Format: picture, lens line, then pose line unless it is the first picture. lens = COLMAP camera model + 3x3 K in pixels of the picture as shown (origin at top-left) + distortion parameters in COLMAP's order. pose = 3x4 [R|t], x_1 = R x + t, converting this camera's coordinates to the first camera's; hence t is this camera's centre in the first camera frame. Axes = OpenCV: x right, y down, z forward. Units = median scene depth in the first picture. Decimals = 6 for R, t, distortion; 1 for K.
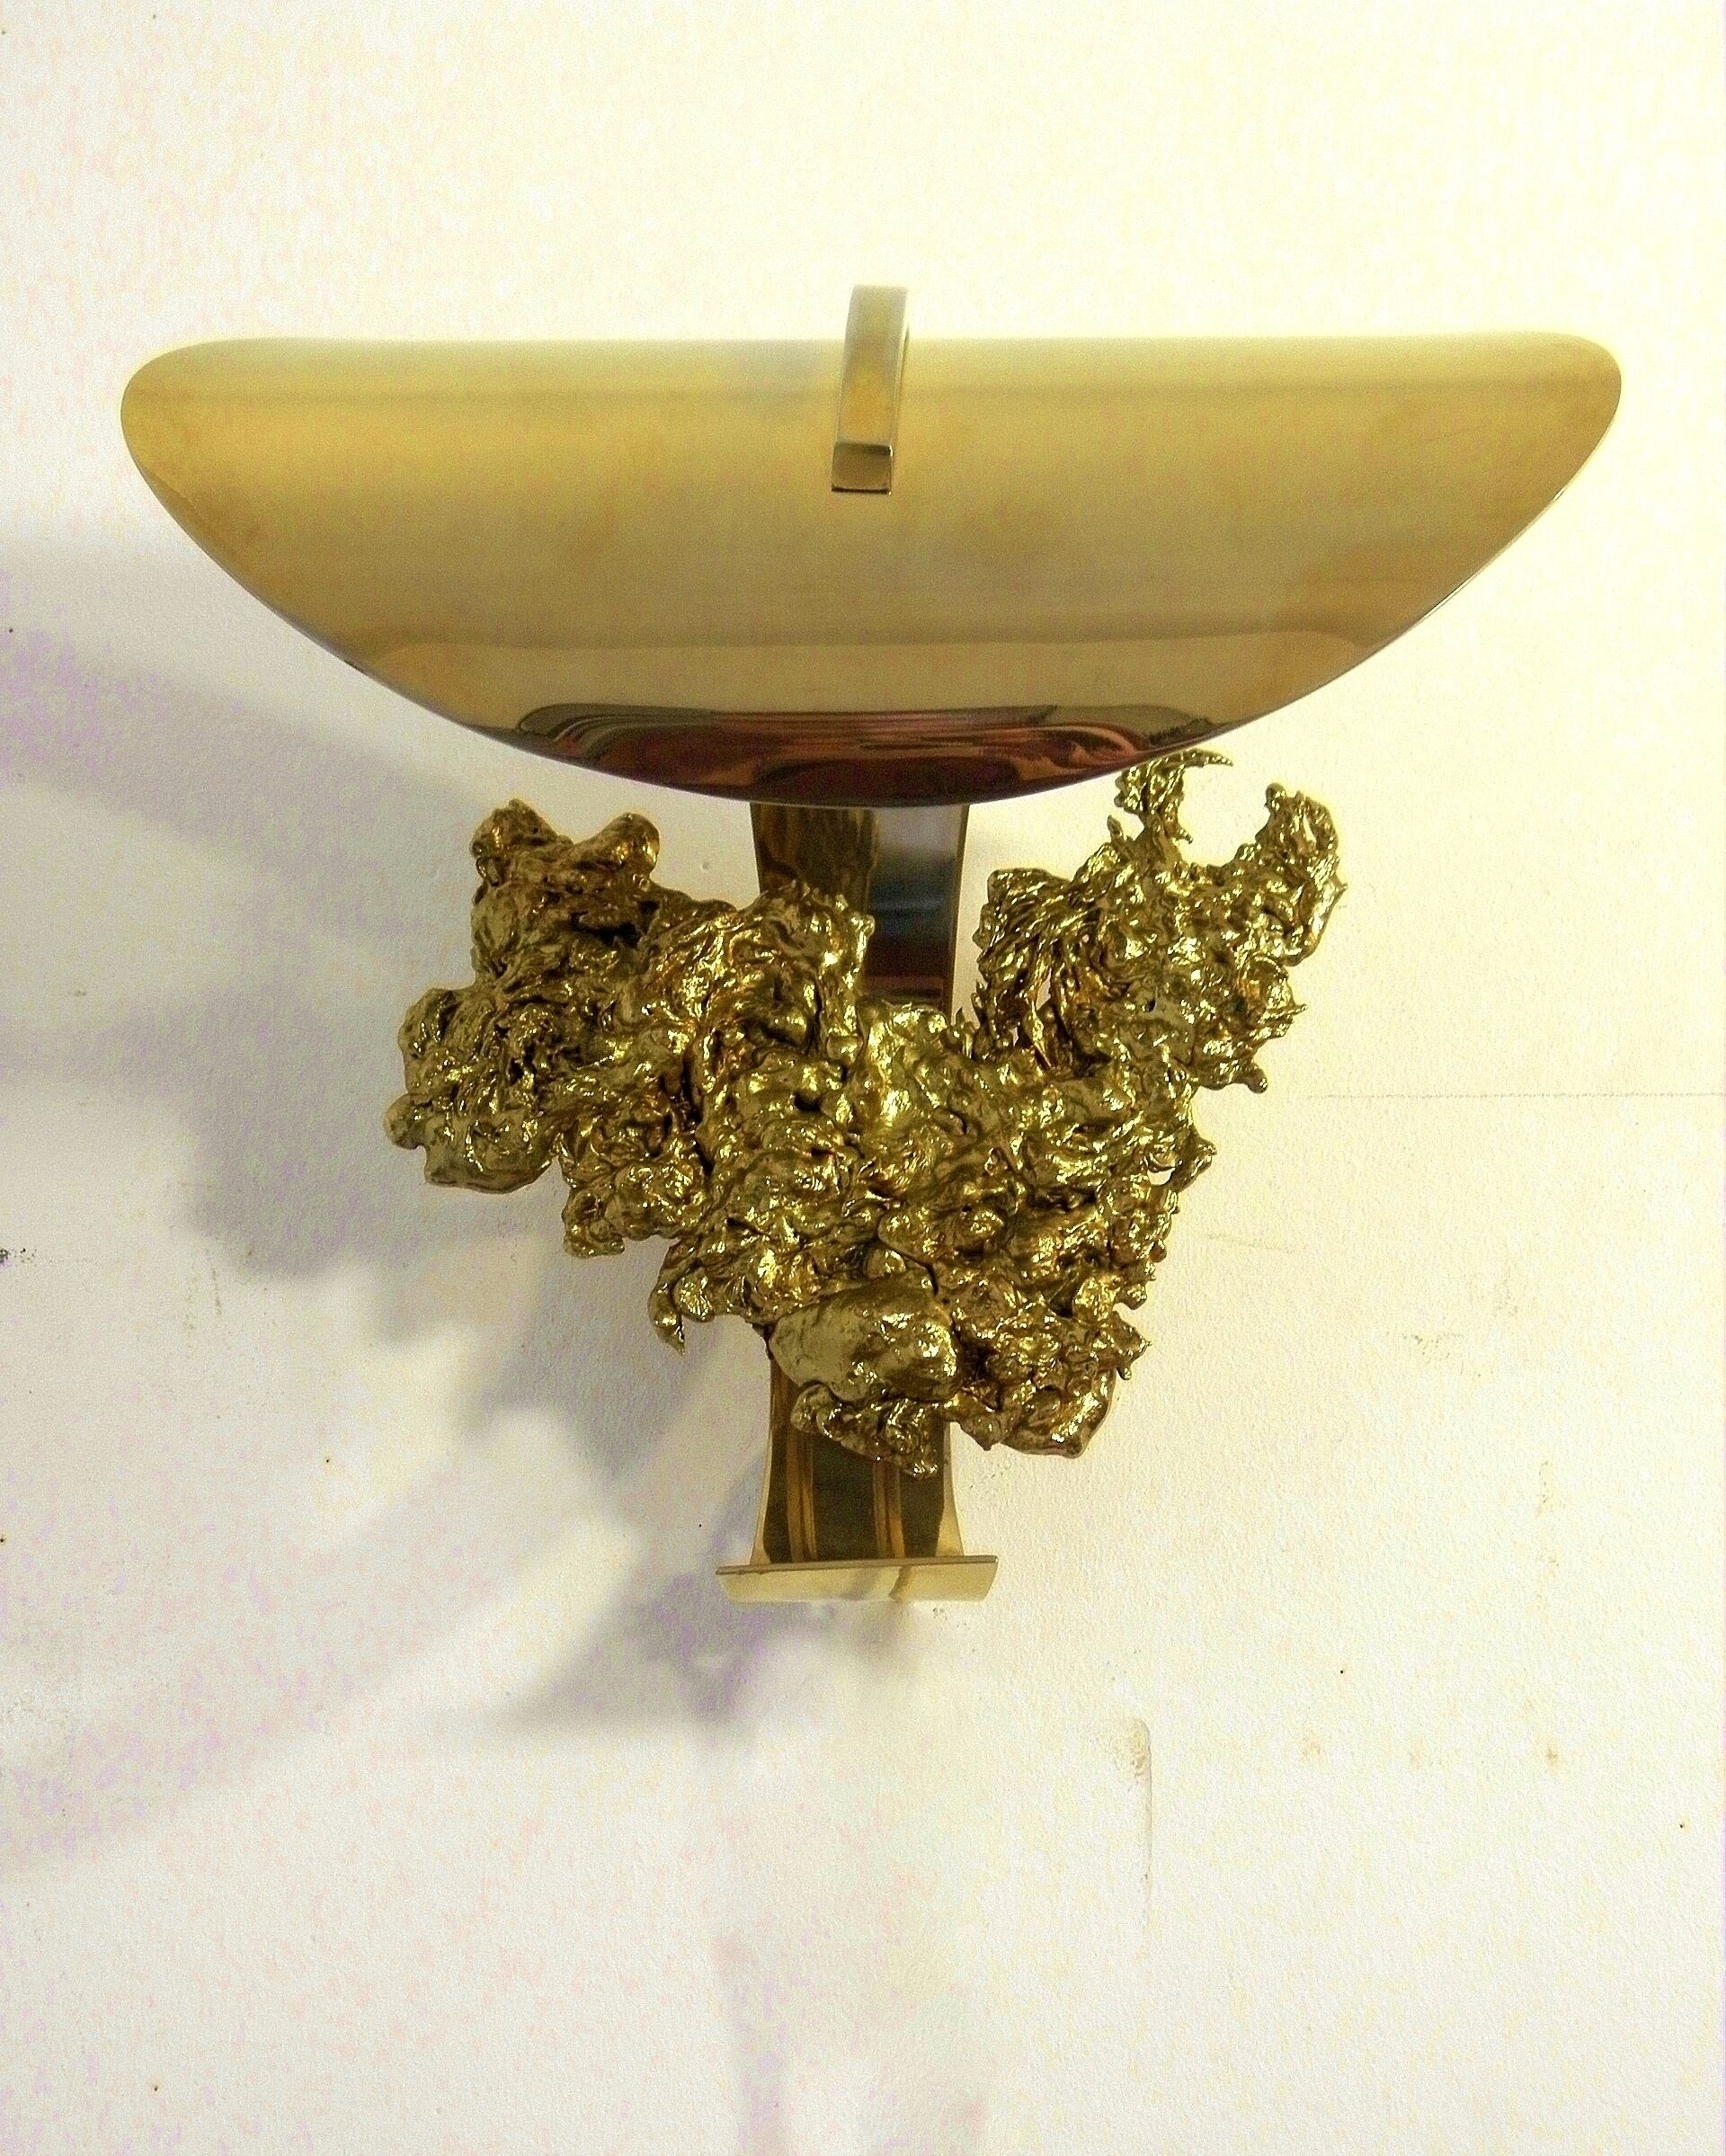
lens RADIAL K [[5613.5, 0, 860.2], [0, 5613.5, 1076.9], [0, 0, 1]] dist [0.109410, 0.000000]
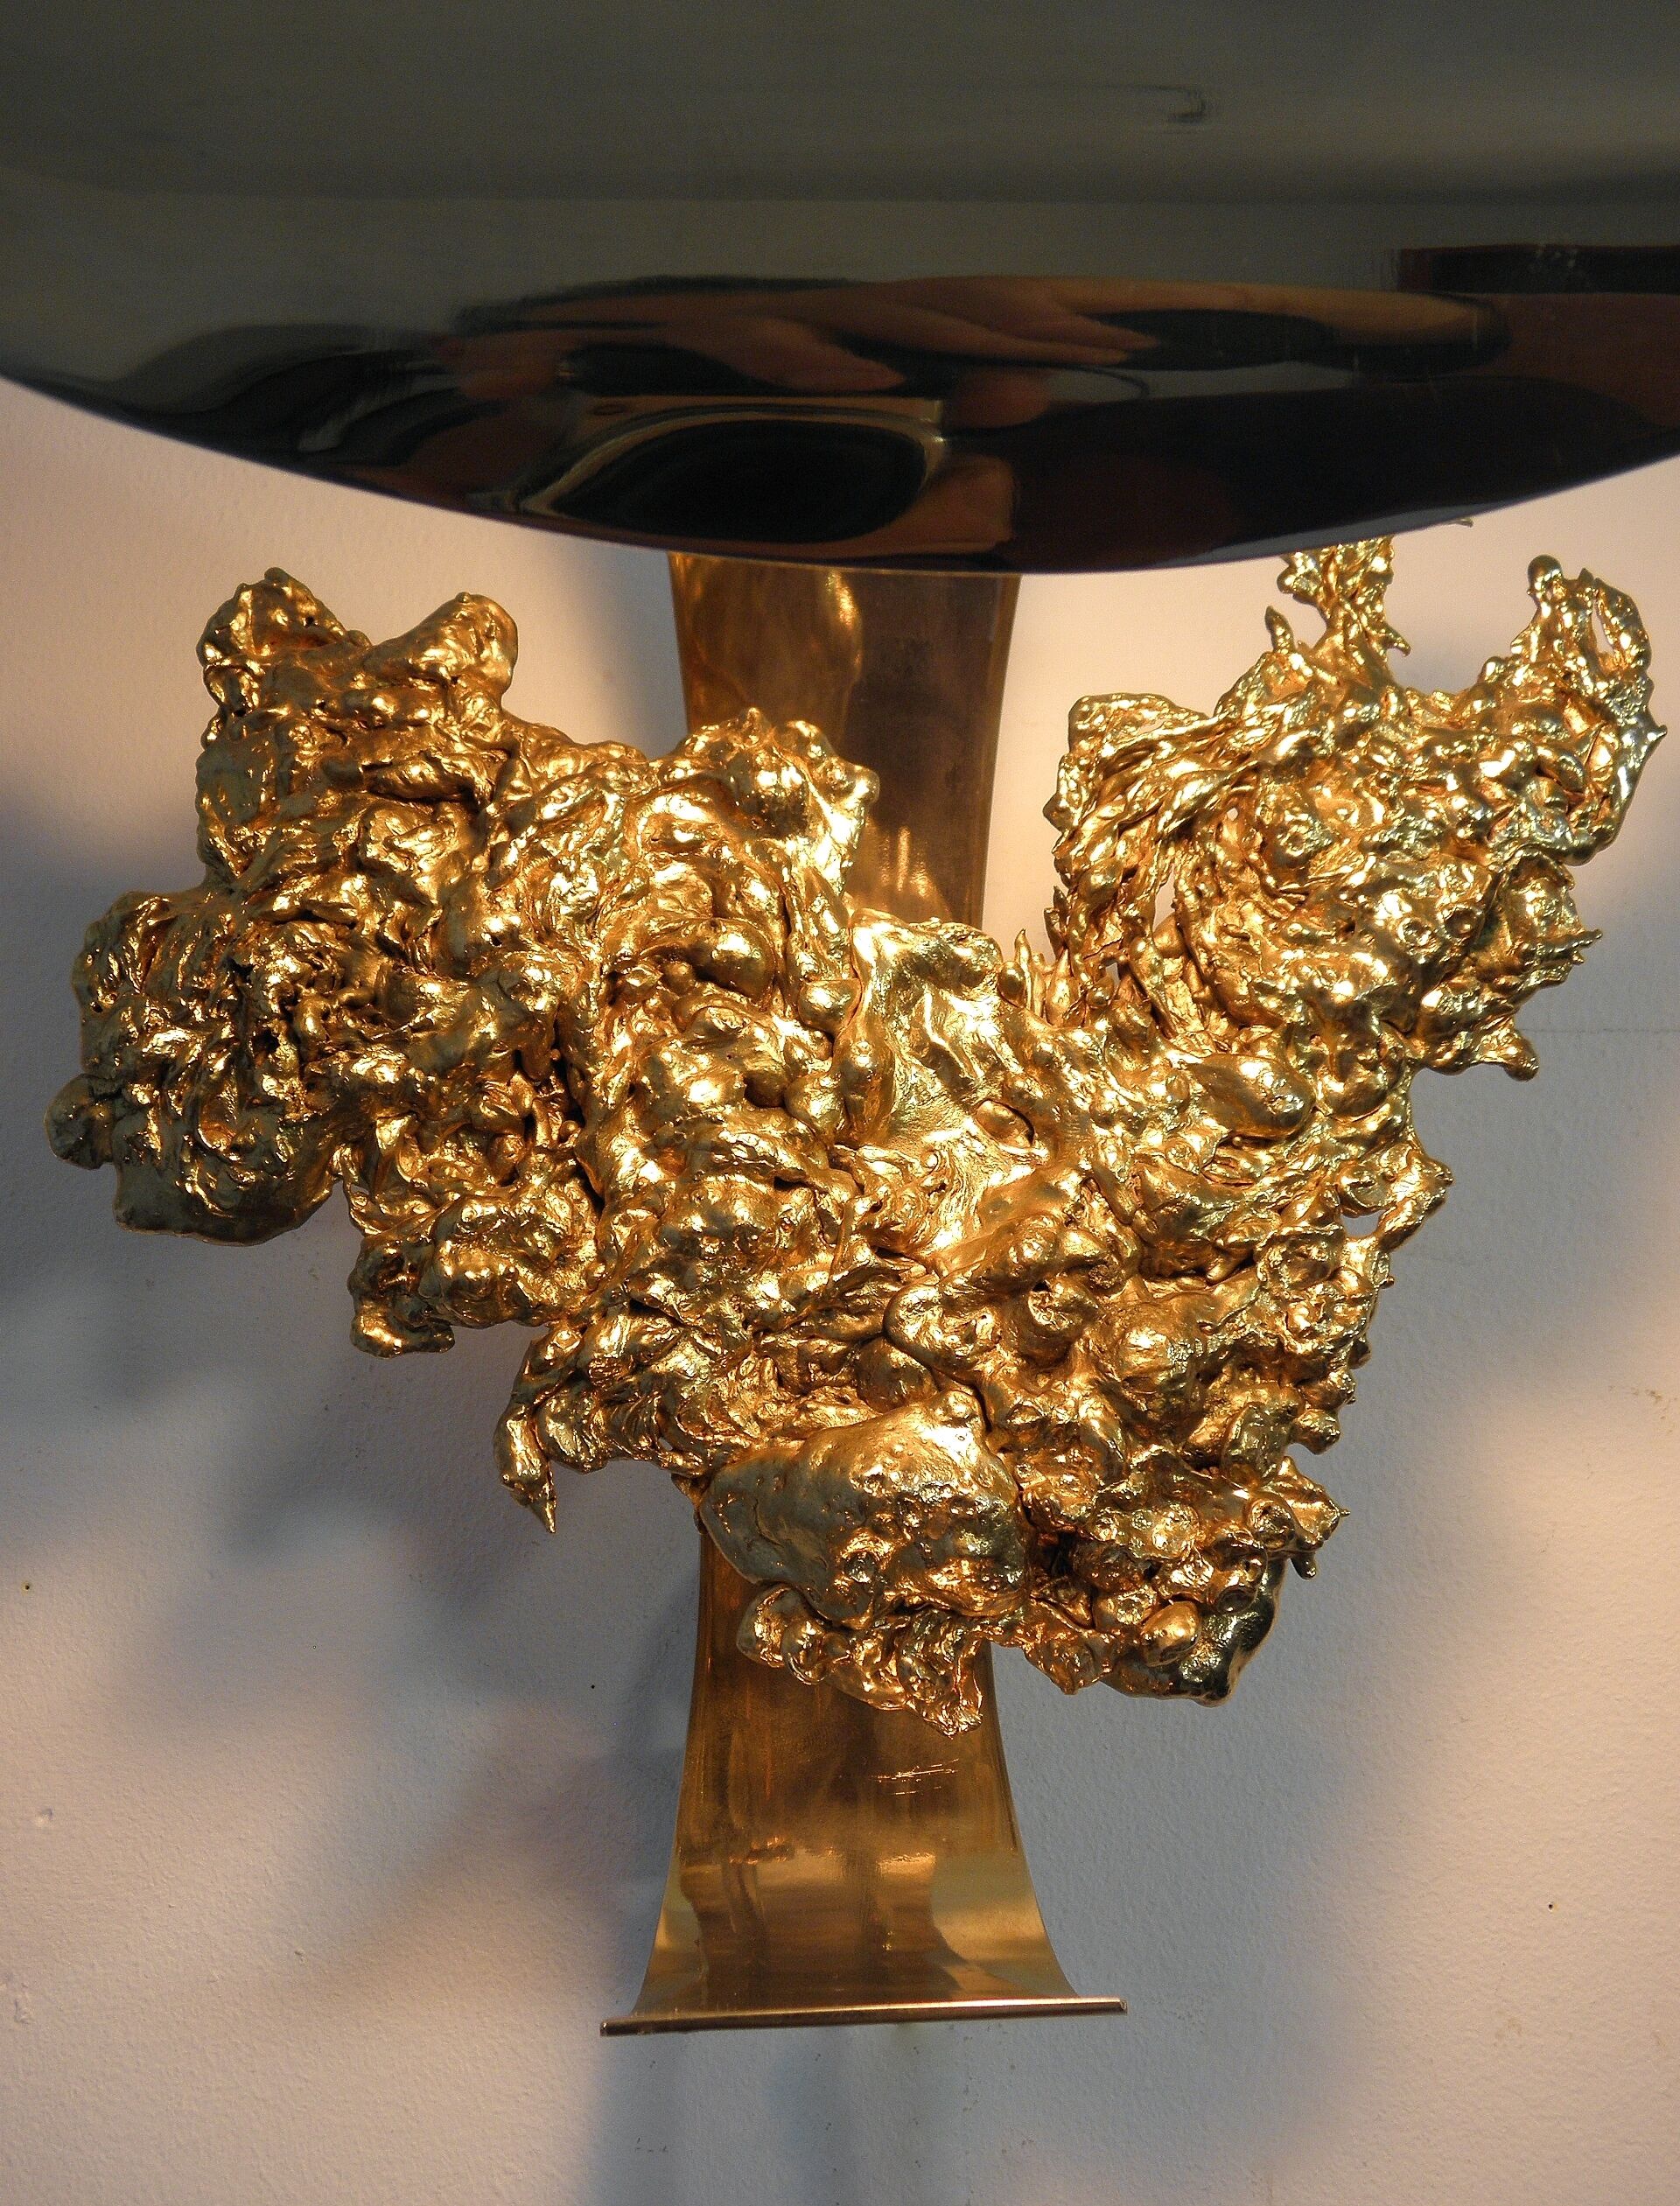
lens RADIAL K [[2968.2, 0, 796.7], [0, 2968.2, 1113.0], [0, 0, 1]] dist [-0.004094, 0.000000]
pose [[0.999770, 0.006626, 0.020392, -0.012590], [-0.008895, 0.993523, 0.113278, -0.028649], [-0.019509, -0.113434, 0.993354, 0.691038]]
